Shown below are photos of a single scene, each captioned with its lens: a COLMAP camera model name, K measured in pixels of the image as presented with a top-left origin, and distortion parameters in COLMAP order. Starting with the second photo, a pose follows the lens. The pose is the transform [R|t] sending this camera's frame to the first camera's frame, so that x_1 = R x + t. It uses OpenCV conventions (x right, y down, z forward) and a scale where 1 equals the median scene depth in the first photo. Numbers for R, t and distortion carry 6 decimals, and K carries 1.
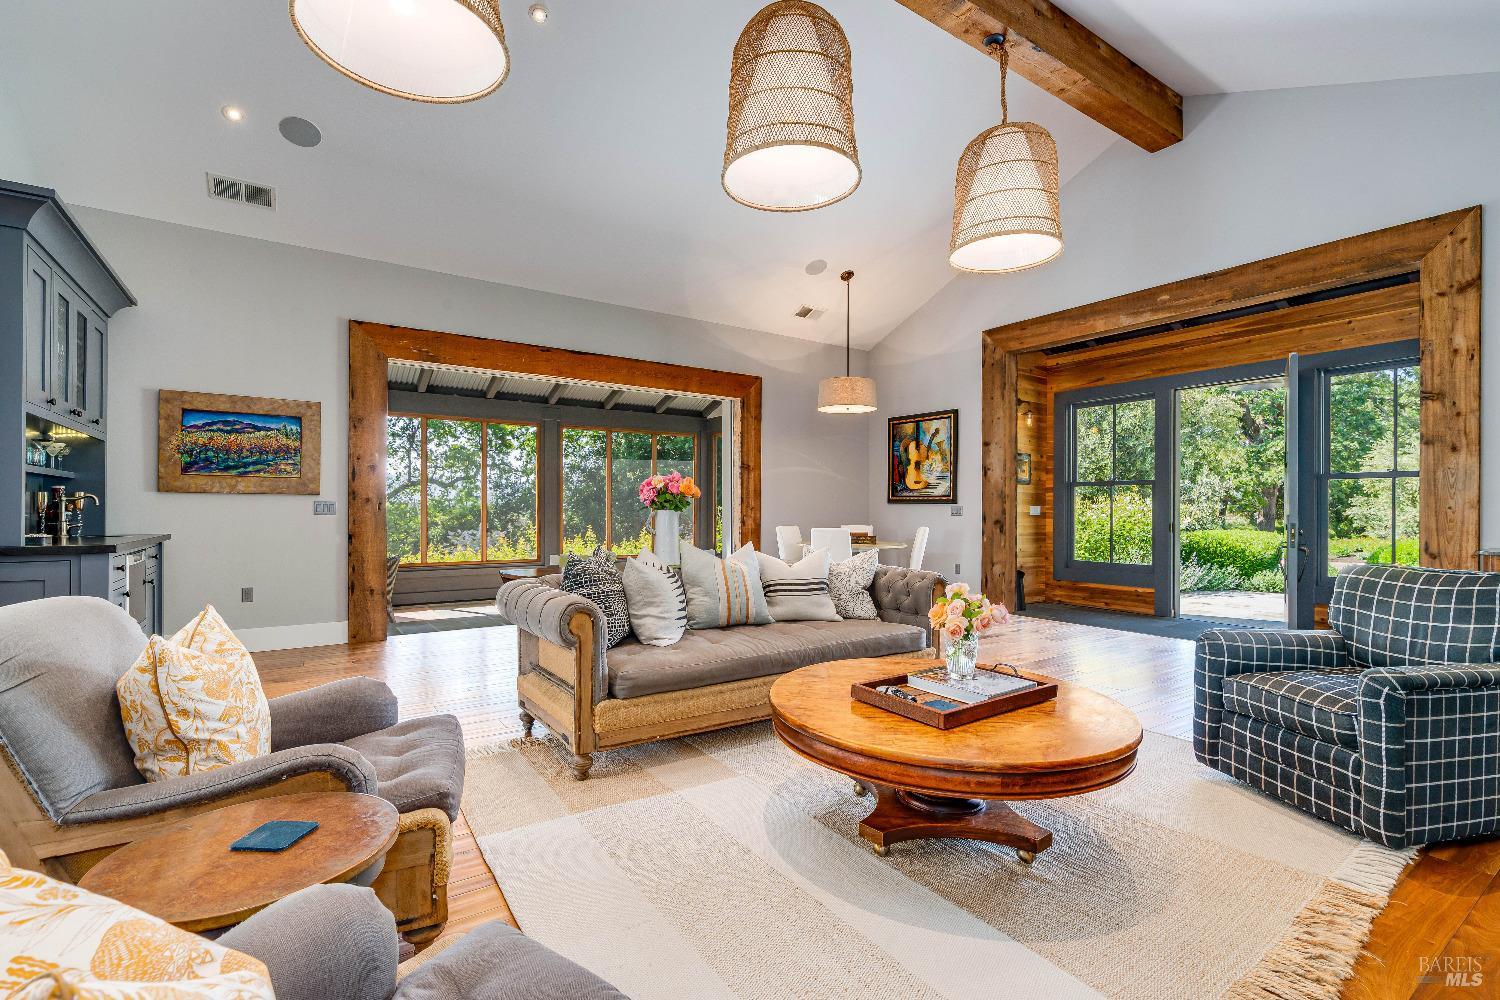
lens RADIAL K [[674.0, 0, 746.4], [0, 674.0, 508.5], [0, 0, 1]] dist [-0.000775, -0.000182]
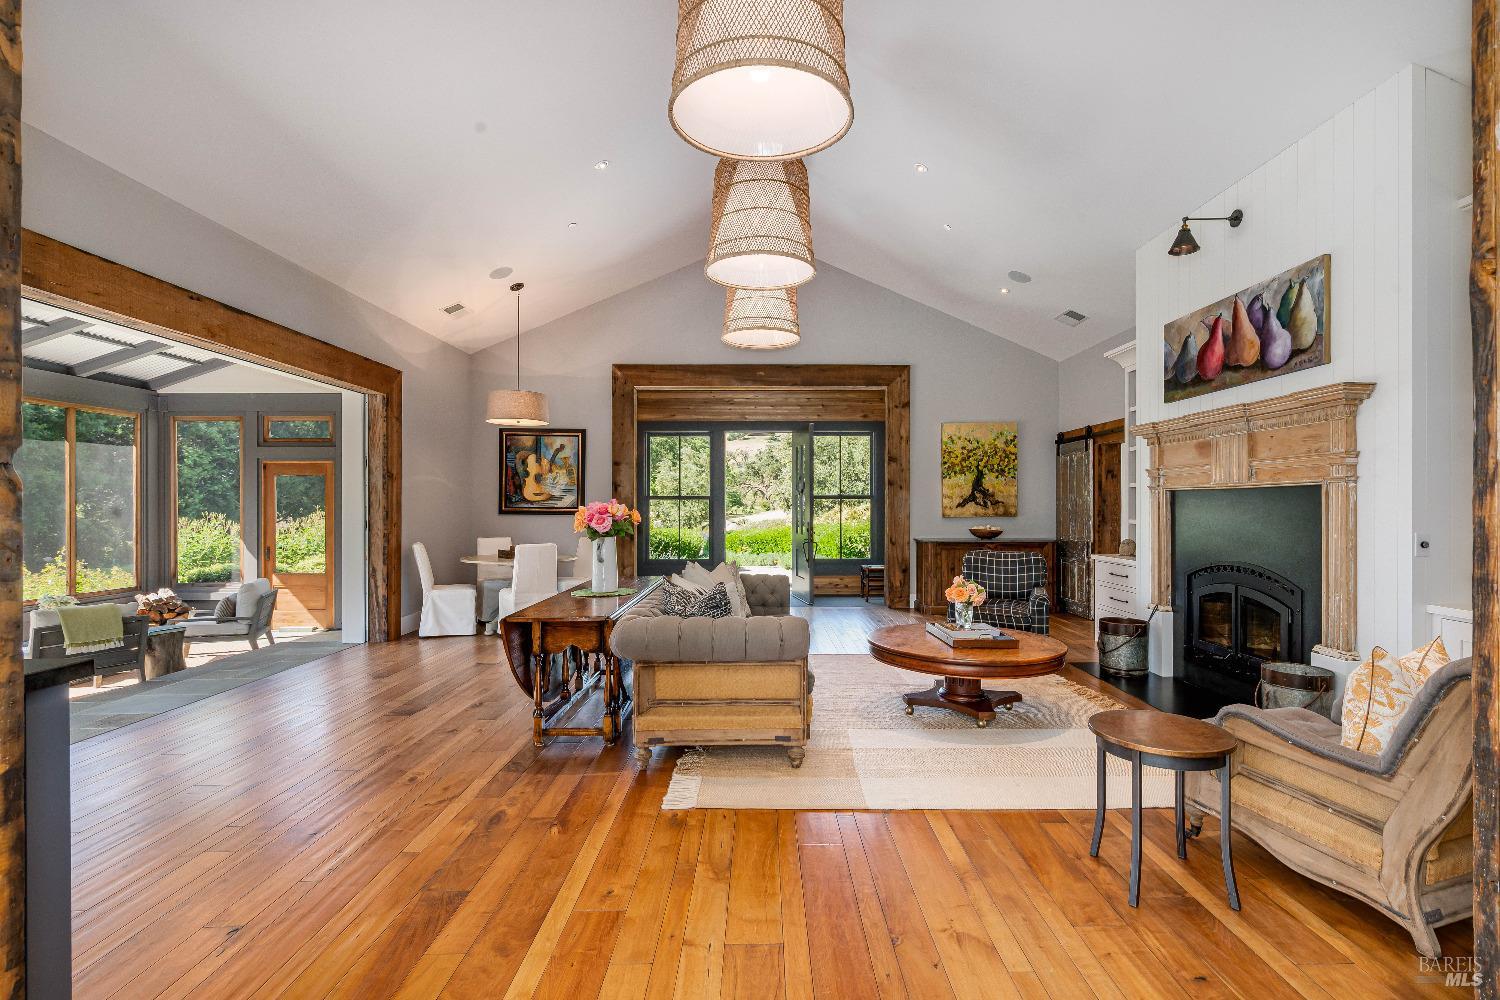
lens RADIAL K [[690.3, 0, 765.9], [0, 690.3, 504.0], [0, 0, 1]] dist [0.000626, 0.000531]
pose [[0.548932, -0.001375, 0.835866, -0.460422], [0.002279, 0.999997, 0.000148, -0.024273], [-0.835864, 0.001824, 0.548934, 0.129921]]
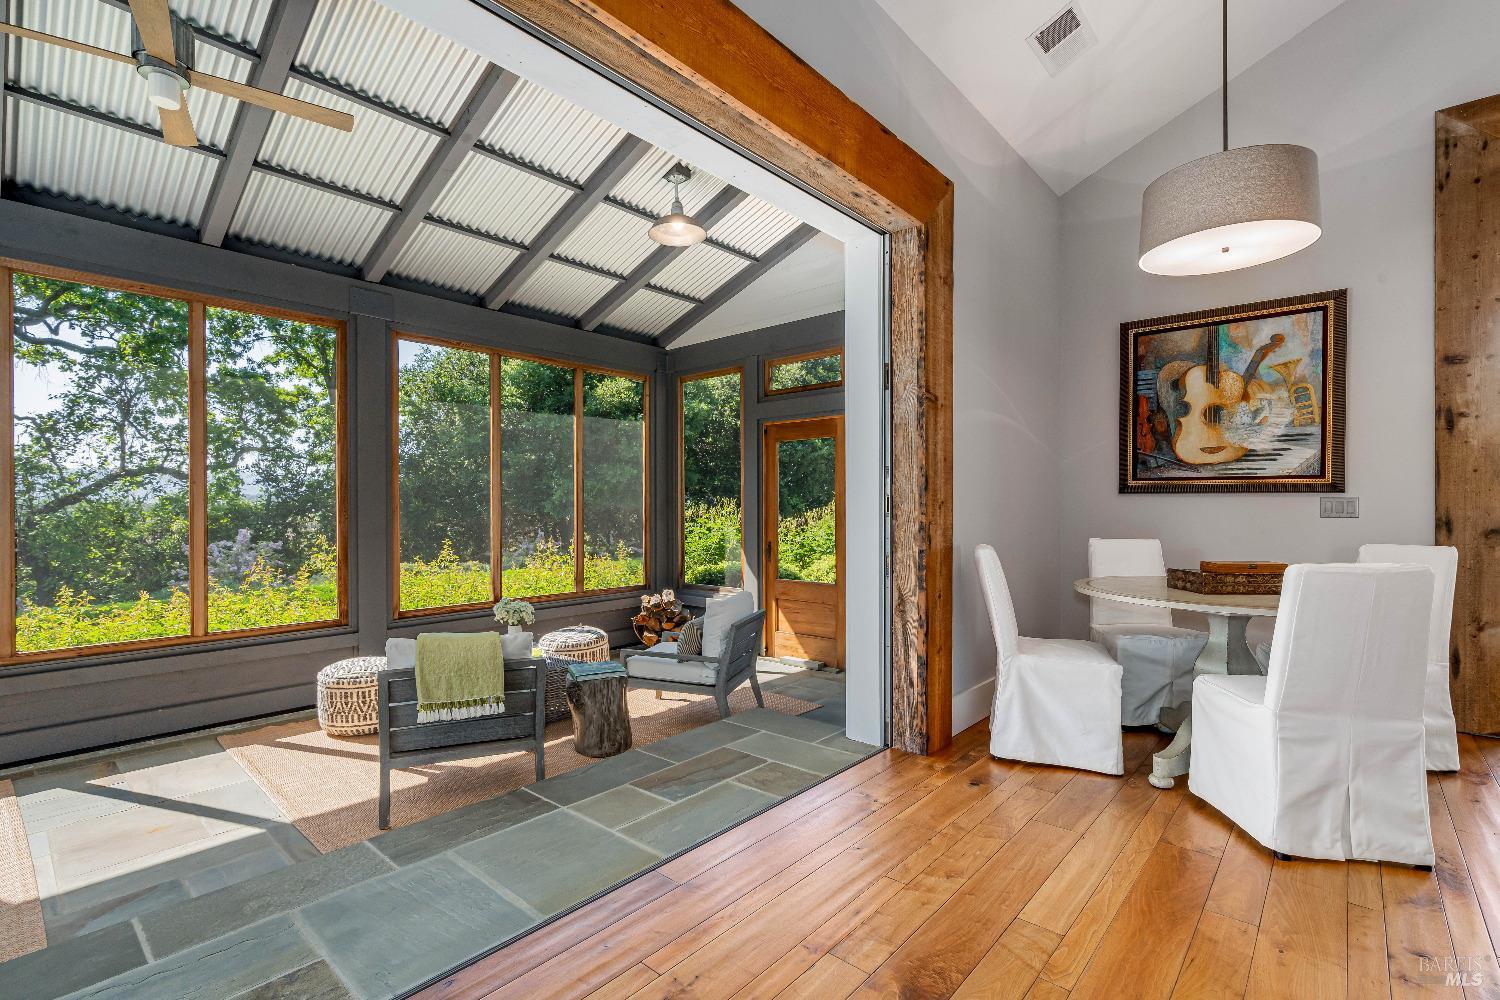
lens RADIAL K [[680.0, 0, 746.0], [0, 680.0, 513.6], [0, 0, 1]] dist [-0.000309, -0.000004]
pose [[0.969398, -0.007028, 0.245394, -0.202897], [0.004745, 0.999940, 0.009896, 0.001030], [-0.245449, -0.008429, 0.969373, 0.631318]]
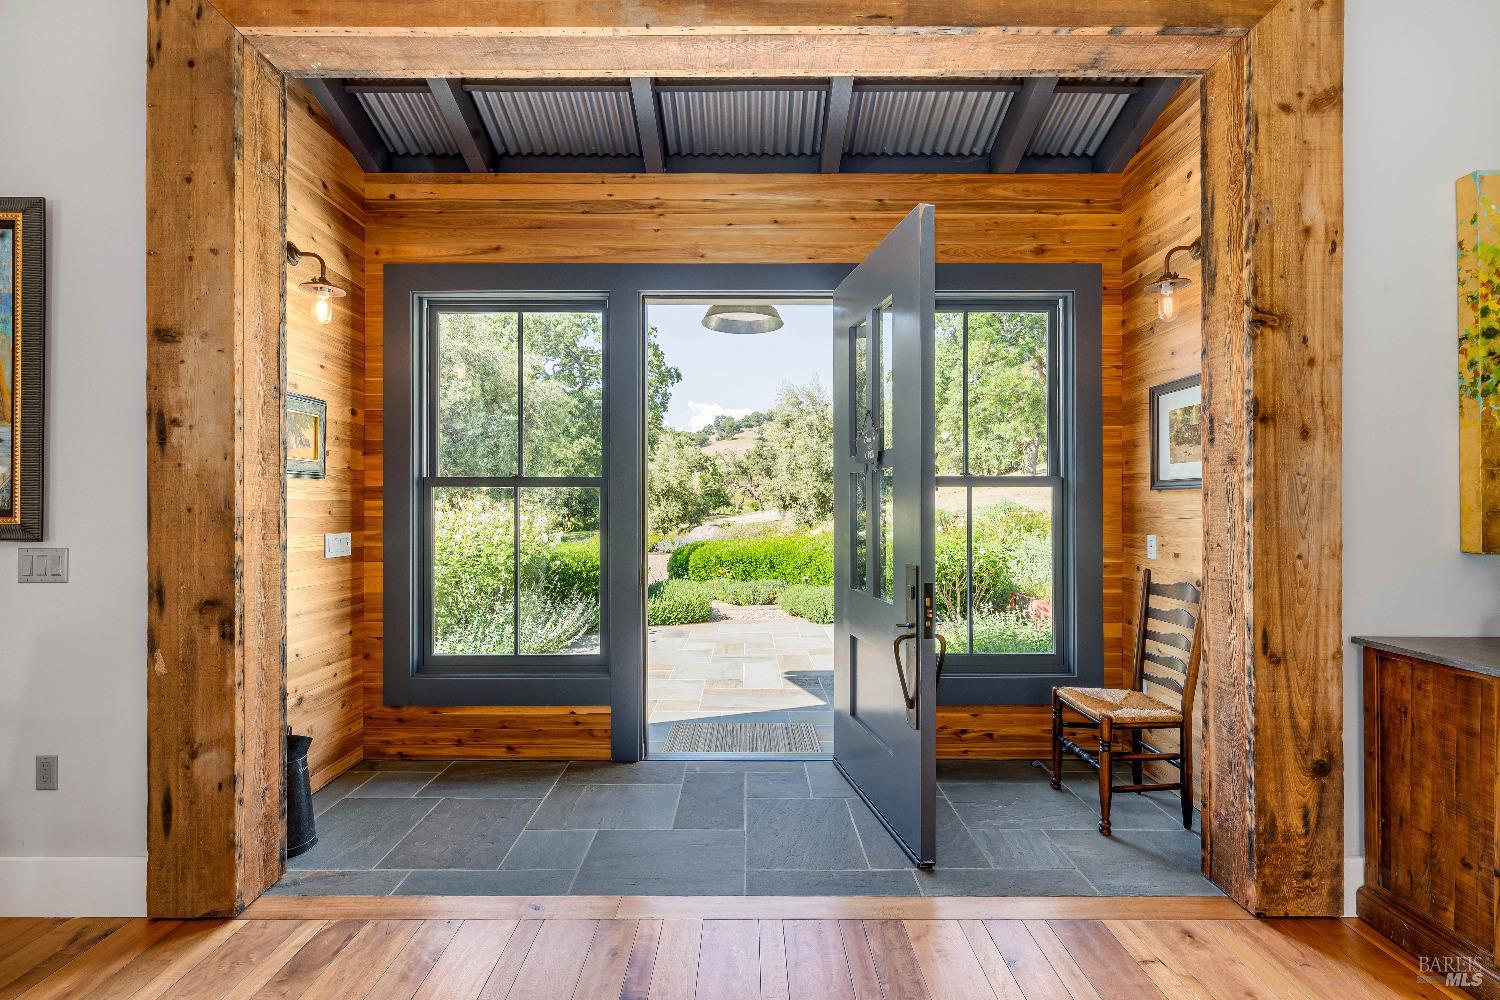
lens RADIAL K [[674.0, 0, 746.4], [0, 674.0, 508.5], [0, 0, 1]] dist [-0.000775, -0.000182]
pose [[0.558659, -0.005744, 0.829378, 0.239571], [0.000143, 0.999977, 0.006829, -0.021717], [-0.829397, -0.003696, 0.558647, 0.592887]]
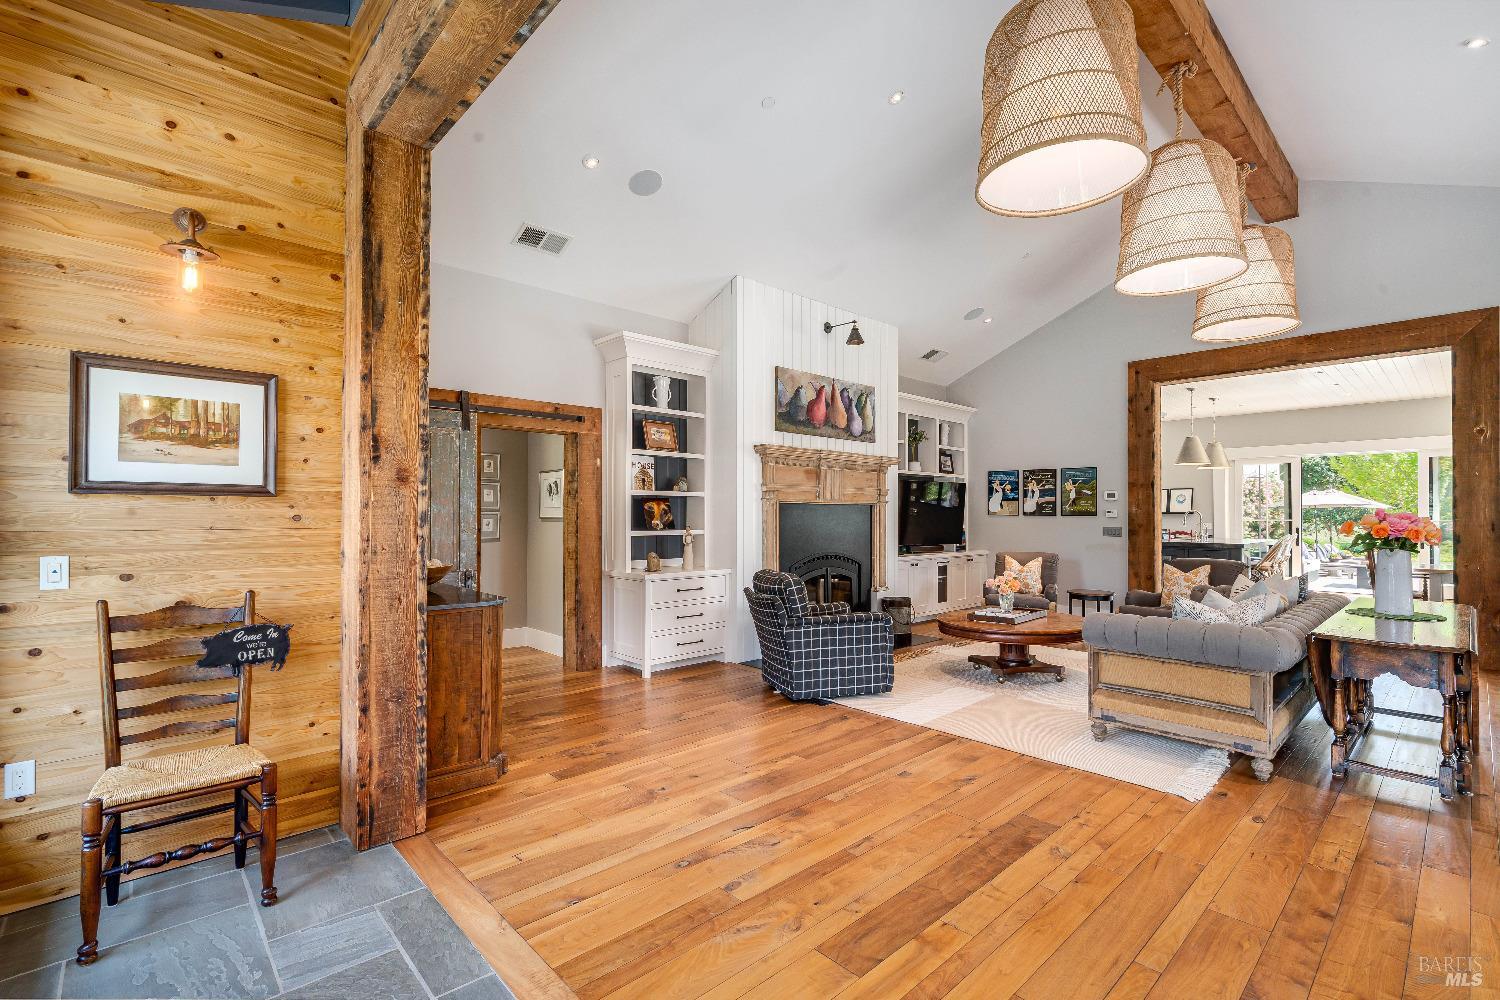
lens RADIAL K [[674.0, 0, 746.4], [0, 674.0, 508.5], [0, 0, 1]] dist [-0.000775, -0.000182]
pose [[-0.987963, -0.001244, -0.154688, 0.453877], [0.001137, 0.999882, -0.015304, -0.018746], [0.154689, -0.015295, -0.987845, 0.929279]]
